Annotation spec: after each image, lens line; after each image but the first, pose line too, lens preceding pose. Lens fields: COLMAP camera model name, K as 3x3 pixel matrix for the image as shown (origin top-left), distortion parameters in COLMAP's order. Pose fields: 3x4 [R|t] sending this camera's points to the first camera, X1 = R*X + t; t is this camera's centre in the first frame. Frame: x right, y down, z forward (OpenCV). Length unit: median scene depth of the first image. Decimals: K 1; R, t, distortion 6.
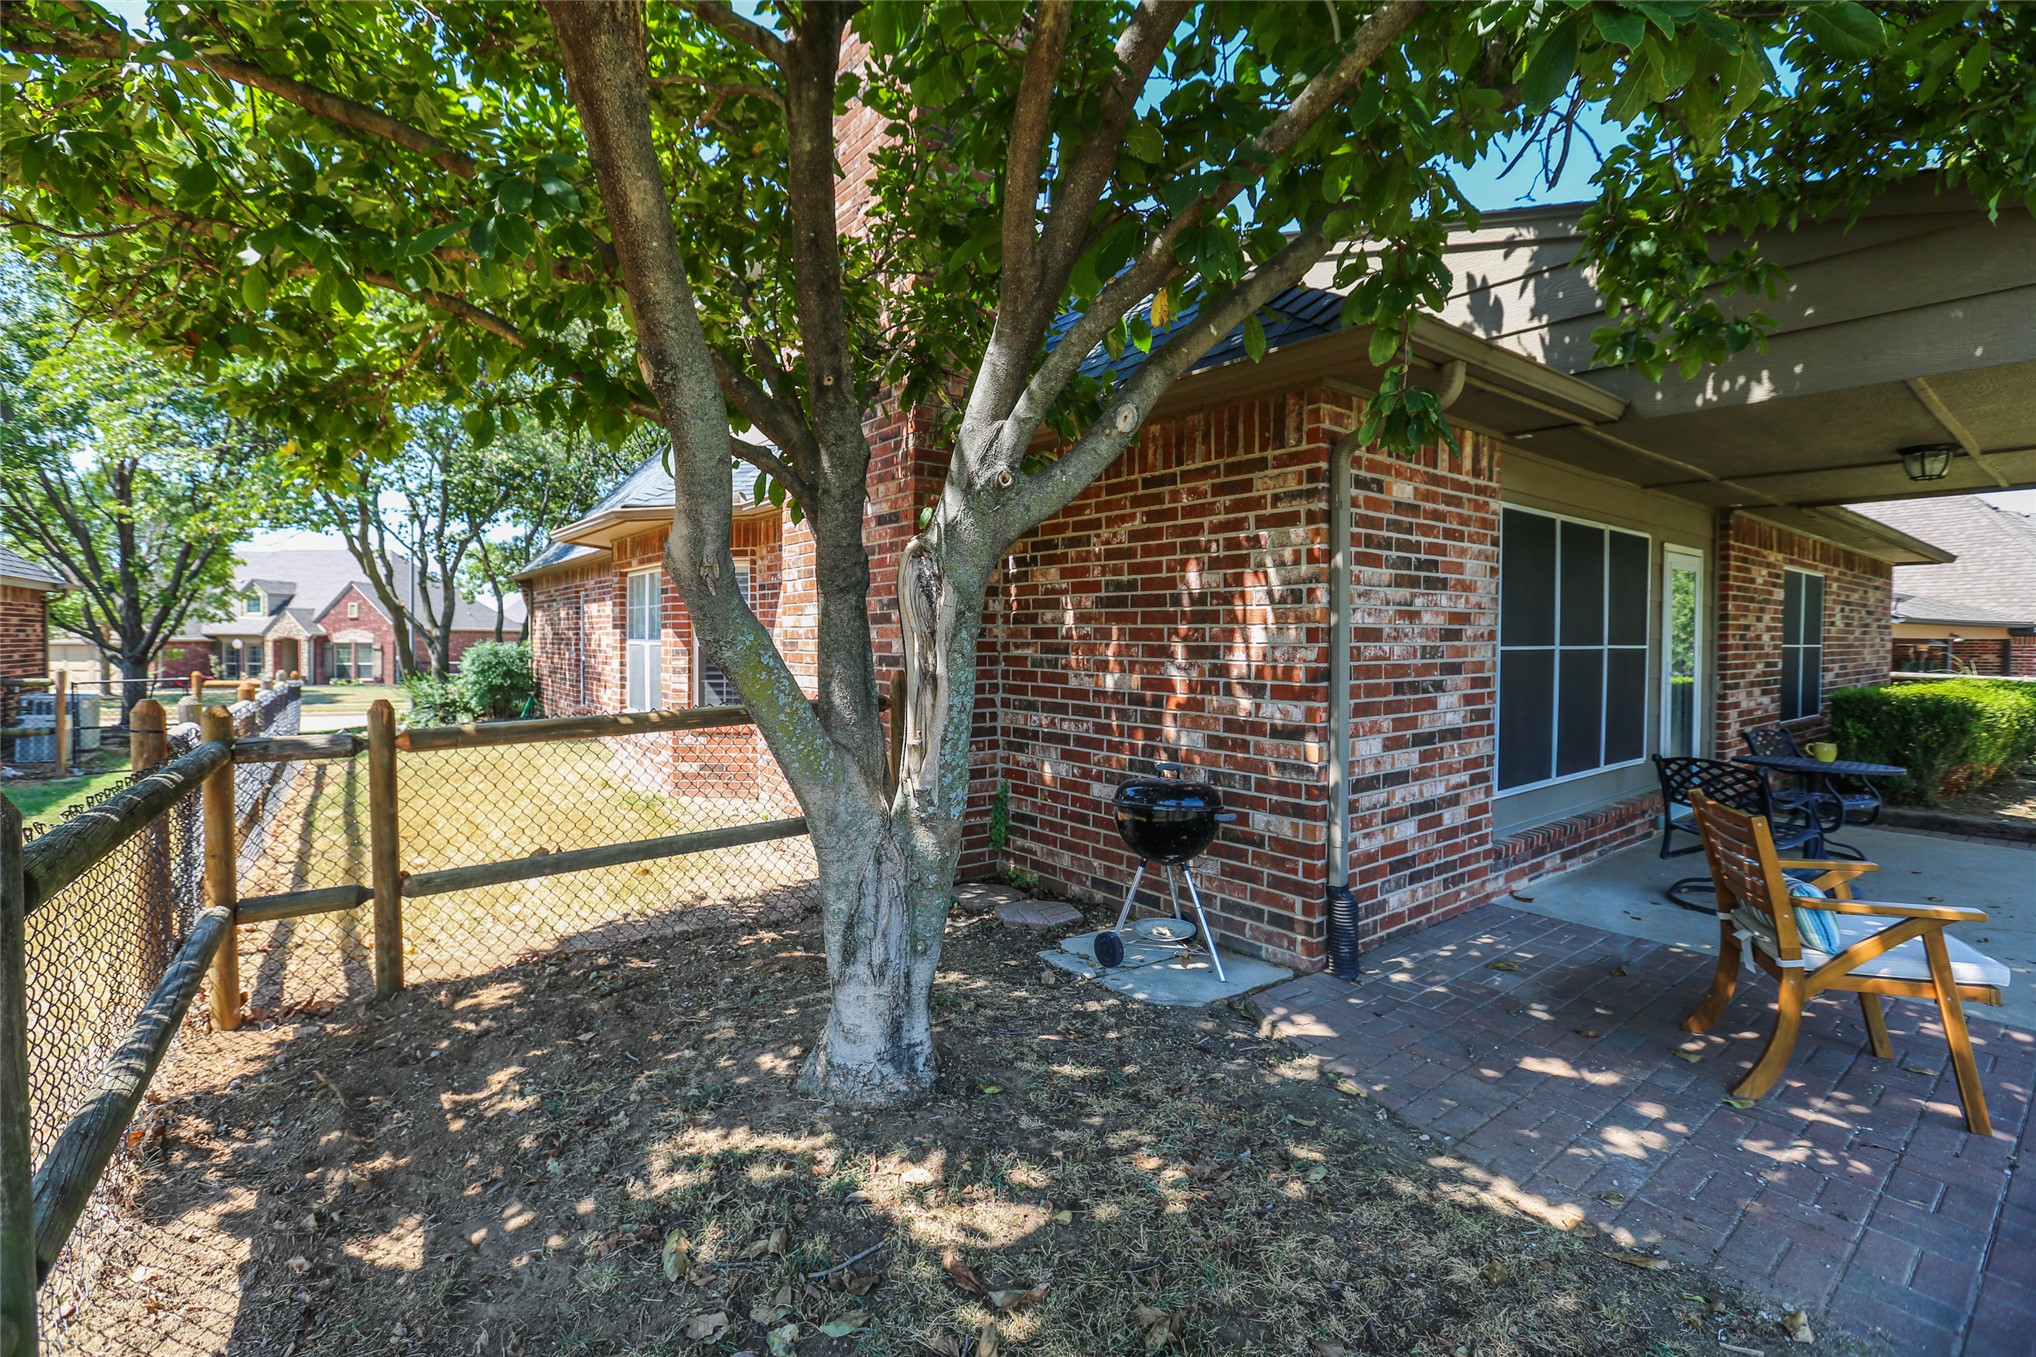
lens RADIAL K [[926.7, 0, 1015.3], [0, 926.7, 669.3], [0, 0, 1]] dist [-0.046527, 0.012103]
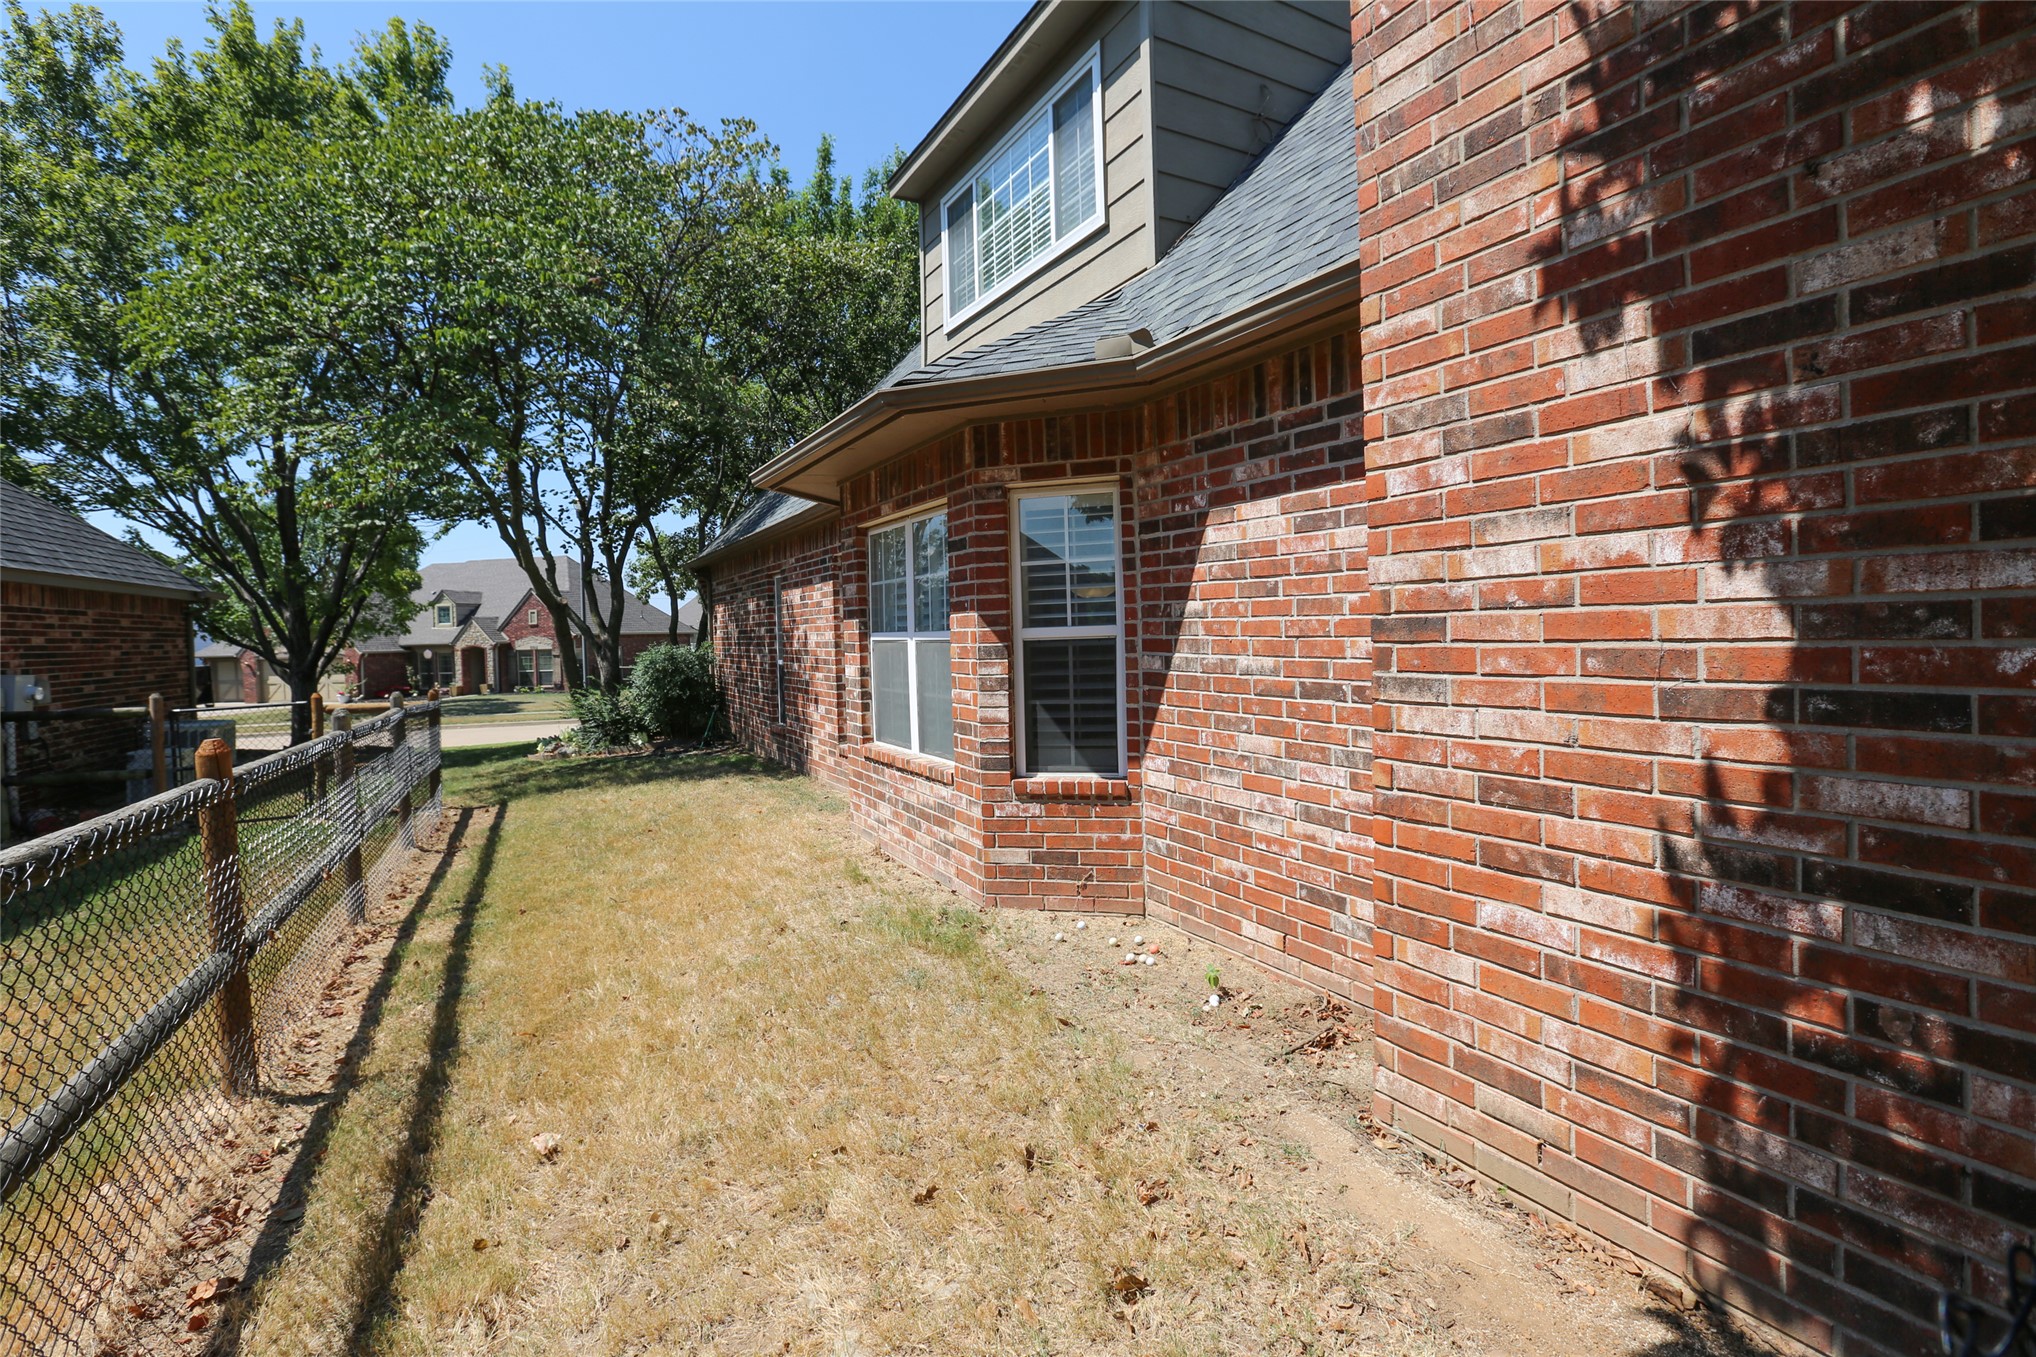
lens RADIAL K [[926.7, 0, 1020.7], [0, 926.7, 672.2], [0, 0, 1]] dist [-0.046527, 0.012103]
pose [[0.988366, -0.023275, -0.150301, -0.128768], [0.025200, 0.999623, 0.010917, -0.005861], [0.149990, -0.014577, 0.988580, 0.218932]]
